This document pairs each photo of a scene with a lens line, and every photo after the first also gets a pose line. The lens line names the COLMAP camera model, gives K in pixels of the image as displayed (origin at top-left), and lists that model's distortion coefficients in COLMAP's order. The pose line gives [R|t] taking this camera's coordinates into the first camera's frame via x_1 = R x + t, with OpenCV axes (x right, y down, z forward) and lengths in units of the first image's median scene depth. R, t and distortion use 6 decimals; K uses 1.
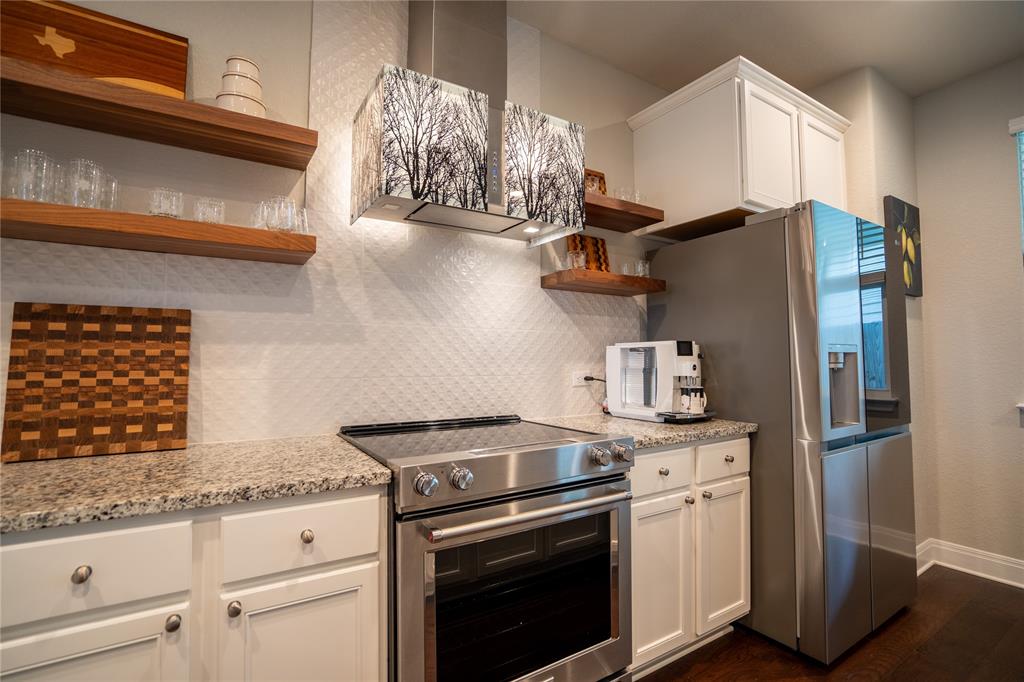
lens RADIAL K [[469.5, 0, 508.7], [0, 469.5, 338.1], [0, 0, 1]] dist [-0.056323, 0.021347]
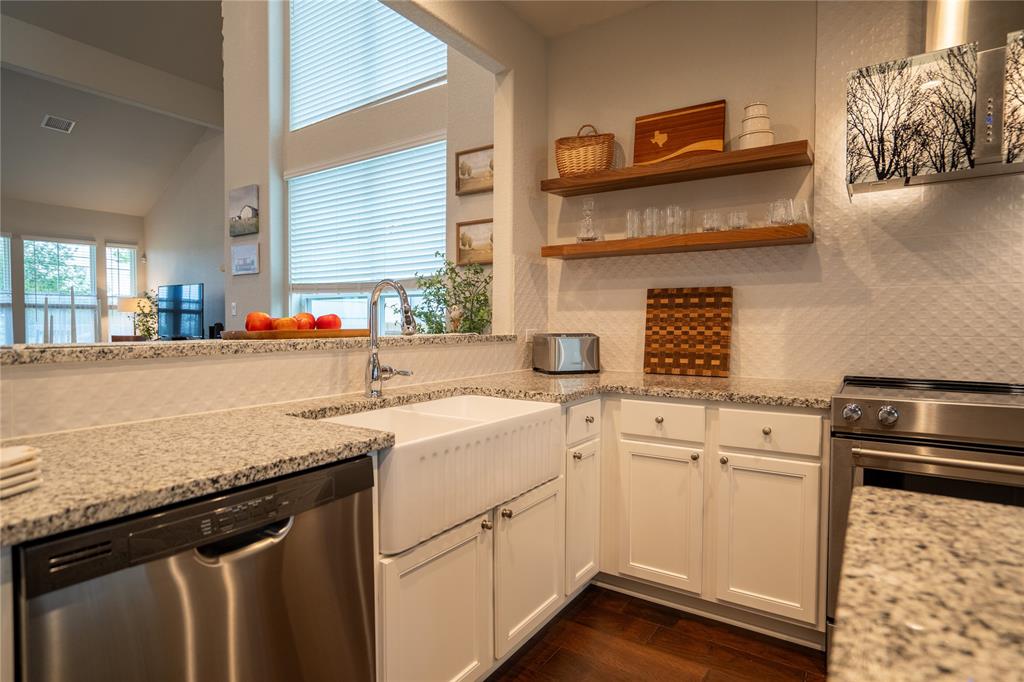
lens RADIAL K [[539.0, 0, 512.0], [0, 539.0, 341.0], [0, 0, 1]] dist [0.025062, -0.000481]
pose [[0.408176, 0.036084, -0.912190, 0.655957], [0.040125, 0.997544, 0.057415, -0.014290], [0.912021, -0.060038, 0.405725, -0.392076]]
